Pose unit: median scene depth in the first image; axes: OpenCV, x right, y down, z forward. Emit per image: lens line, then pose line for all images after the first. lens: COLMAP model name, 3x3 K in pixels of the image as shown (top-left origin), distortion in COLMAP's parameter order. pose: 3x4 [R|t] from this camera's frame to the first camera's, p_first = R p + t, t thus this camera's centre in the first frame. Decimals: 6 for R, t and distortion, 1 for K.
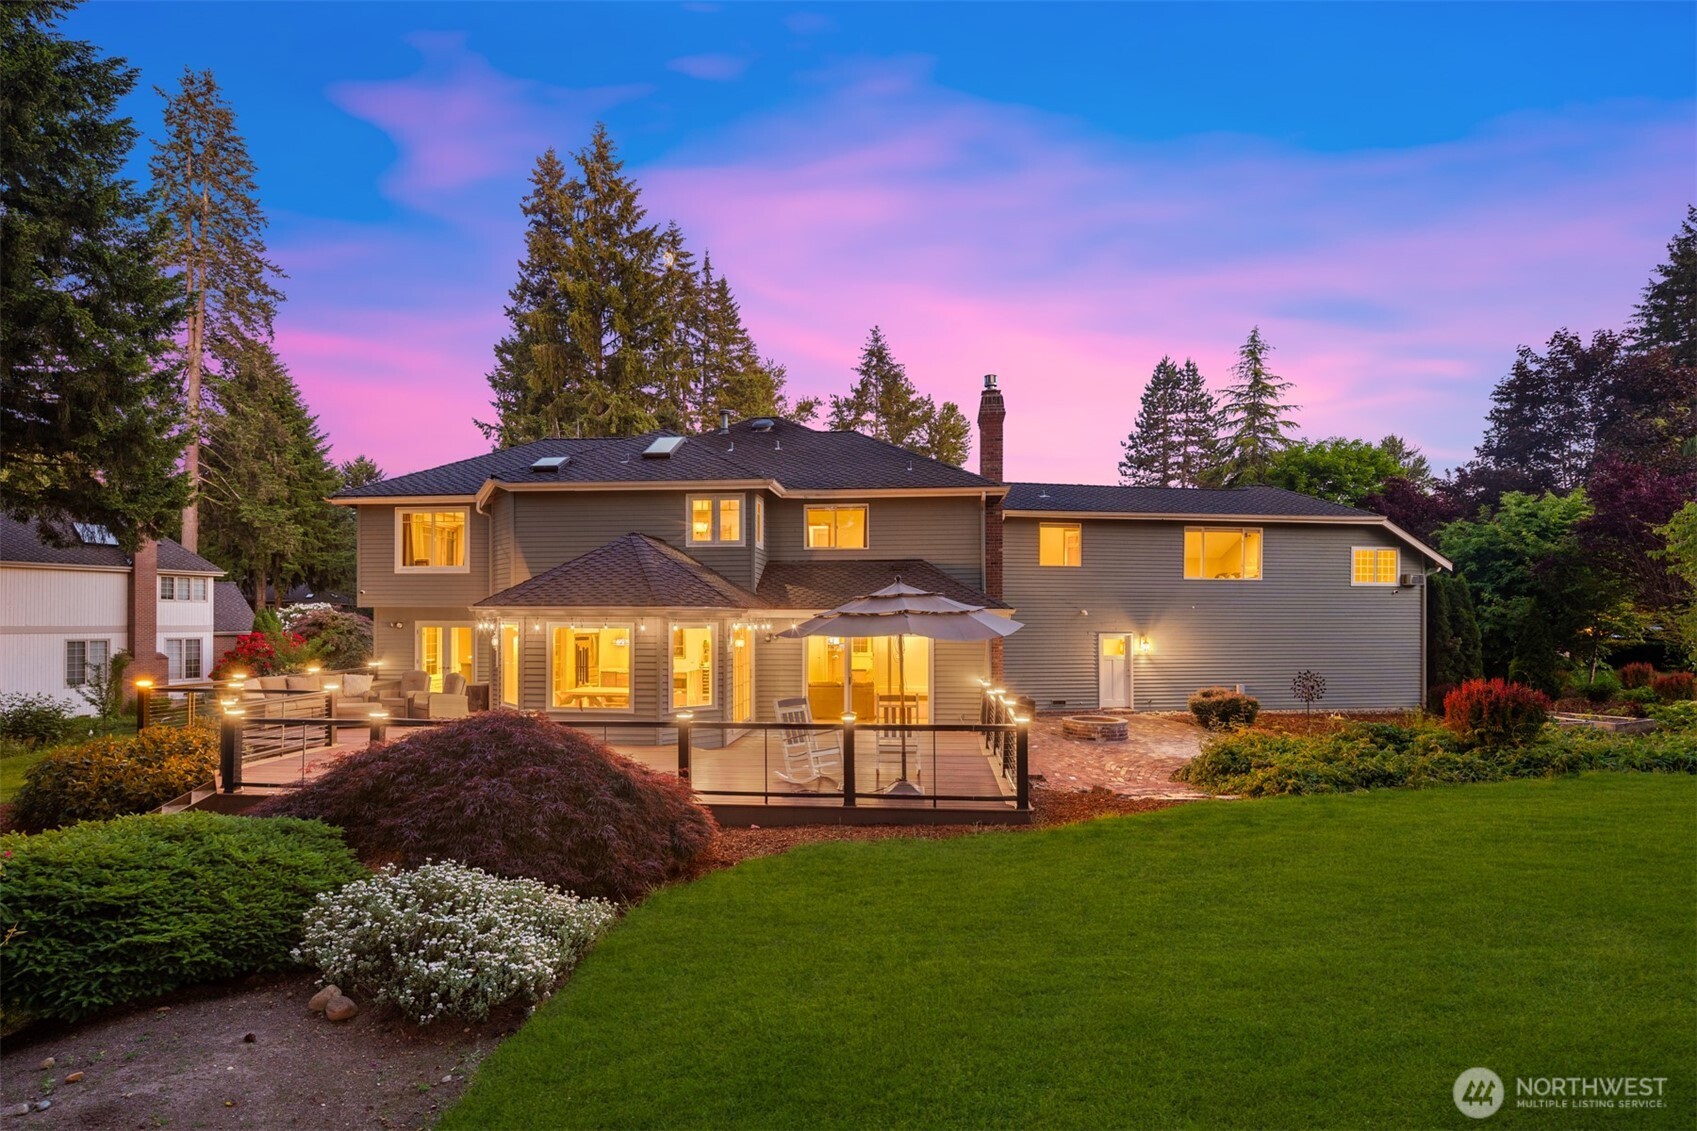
lens RADIAL K [[830.5, 0, 850.3], [0, 830.5, 582.5], [0, 0, 1]] dist [0.003756, 0.000142]
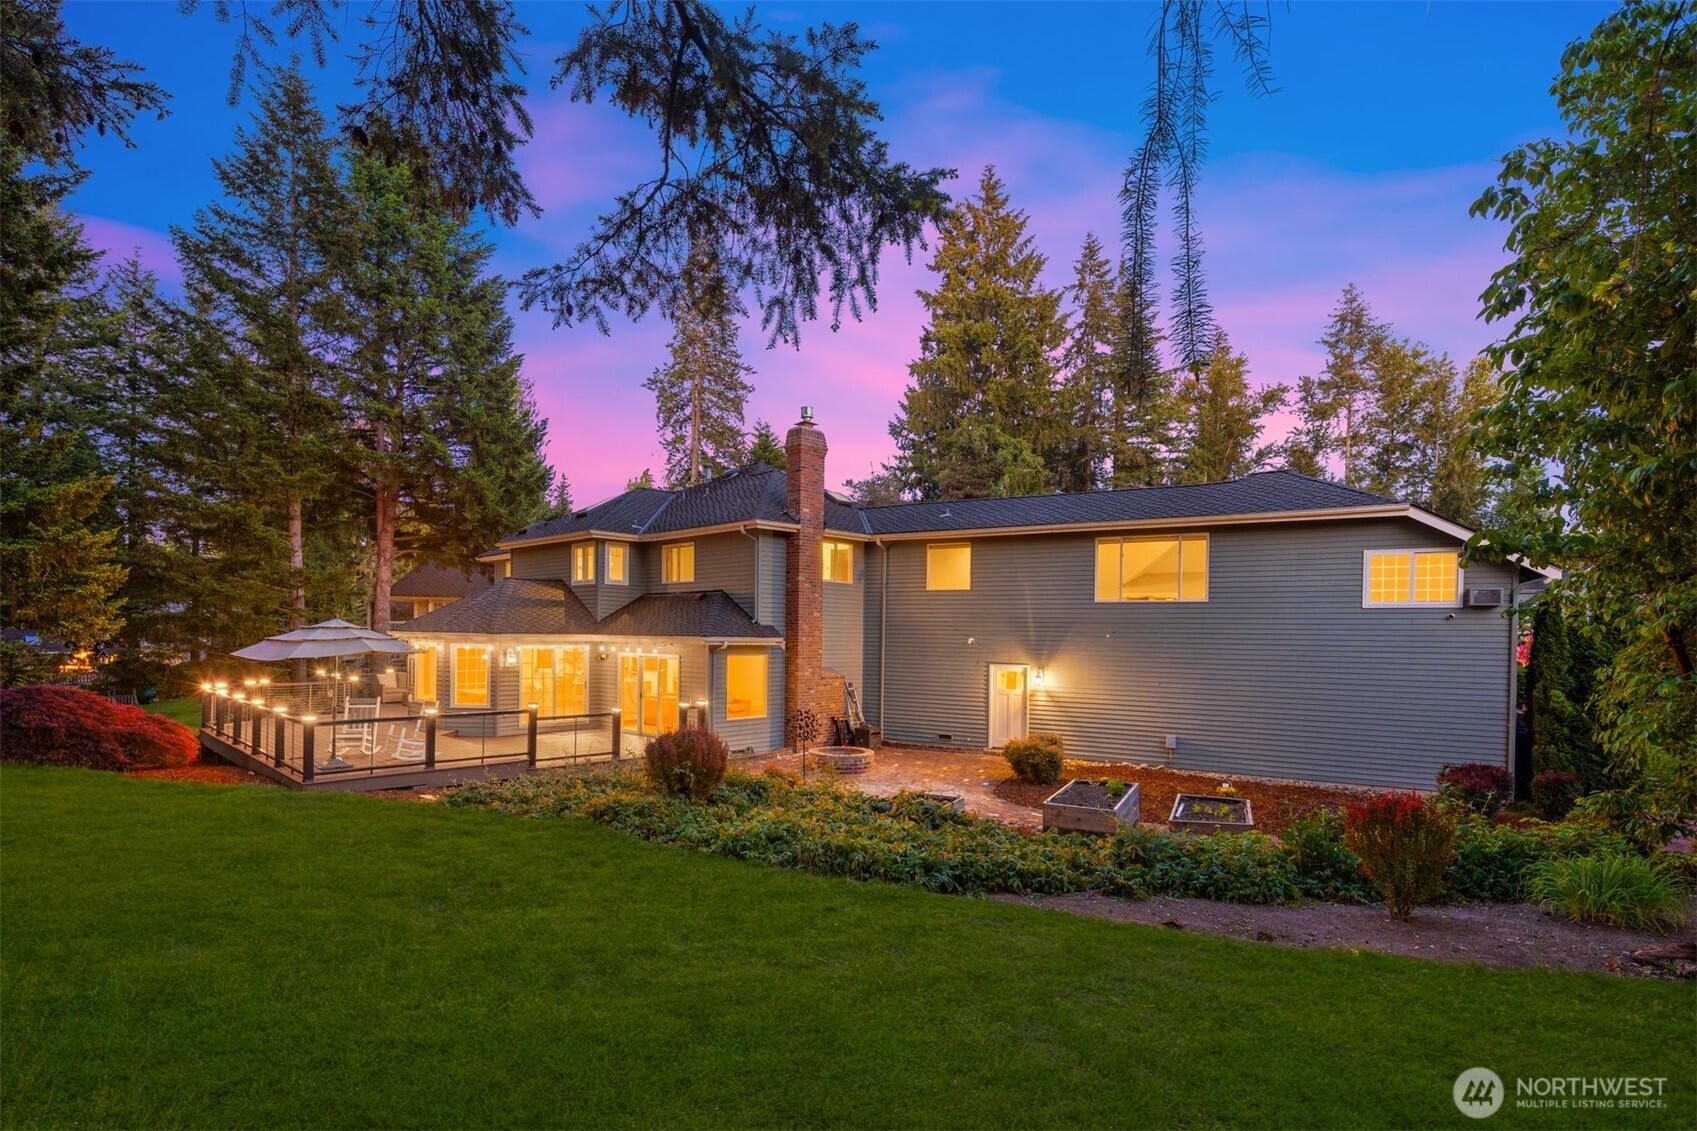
lens RADIAL K [[830.5, 0, 849.6], [0, 830.5, 613.2], [0, 0, 1]] dist [0.003756, 0.000142]
pose [[0.771143, -0.002740, -0.636656, 0.736877], [0.013629, 0.999833, 0.012204, -0.006232], [0.636516, -0.018088, 0.771052, 0.210577]]
